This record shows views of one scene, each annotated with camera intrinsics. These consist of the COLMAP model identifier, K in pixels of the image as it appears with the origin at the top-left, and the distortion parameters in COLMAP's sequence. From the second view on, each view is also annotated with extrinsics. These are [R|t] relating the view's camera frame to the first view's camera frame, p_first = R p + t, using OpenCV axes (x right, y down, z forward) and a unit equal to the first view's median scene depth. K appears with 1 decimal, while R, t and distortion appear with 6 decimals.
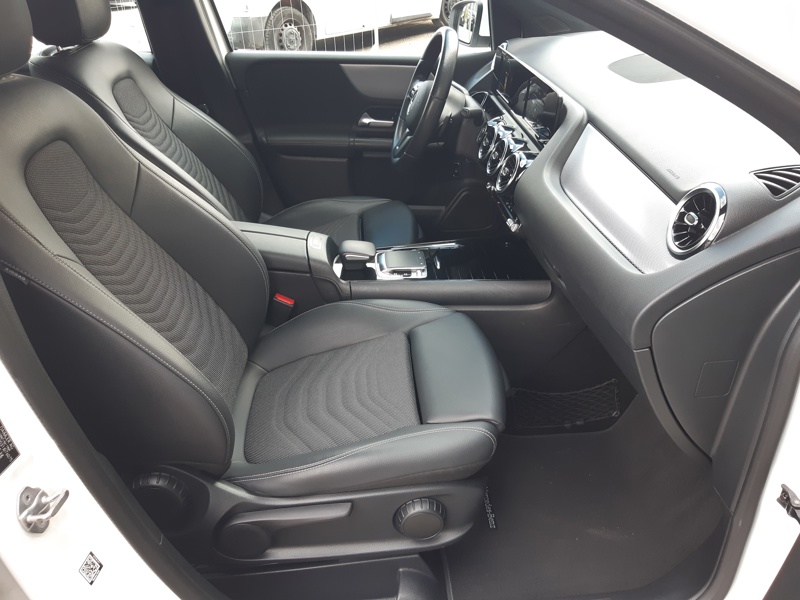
lens RADIAL K [[619.5, 0, 399.3], [0, 619.5, 299.9], [0, 0, 1]] dist [0.038752, -0.087598]
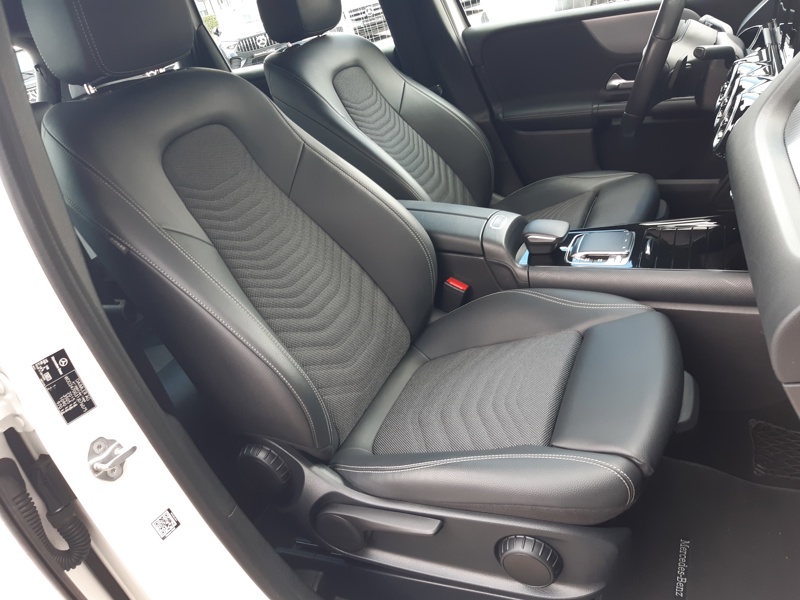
lens RADIAL K [[619.5, 0, 398.7], [0, 619.5, 296.6], [0, 0, 1]] dist [0.038752, -0.087598]
pose [[0.858329, 0.054993, -0.510144, 0.209669], [-0.050122, 0.998471, 0.023303, 0.000656], [0.510645, 0.005568, 0.859773, 0.166704]]
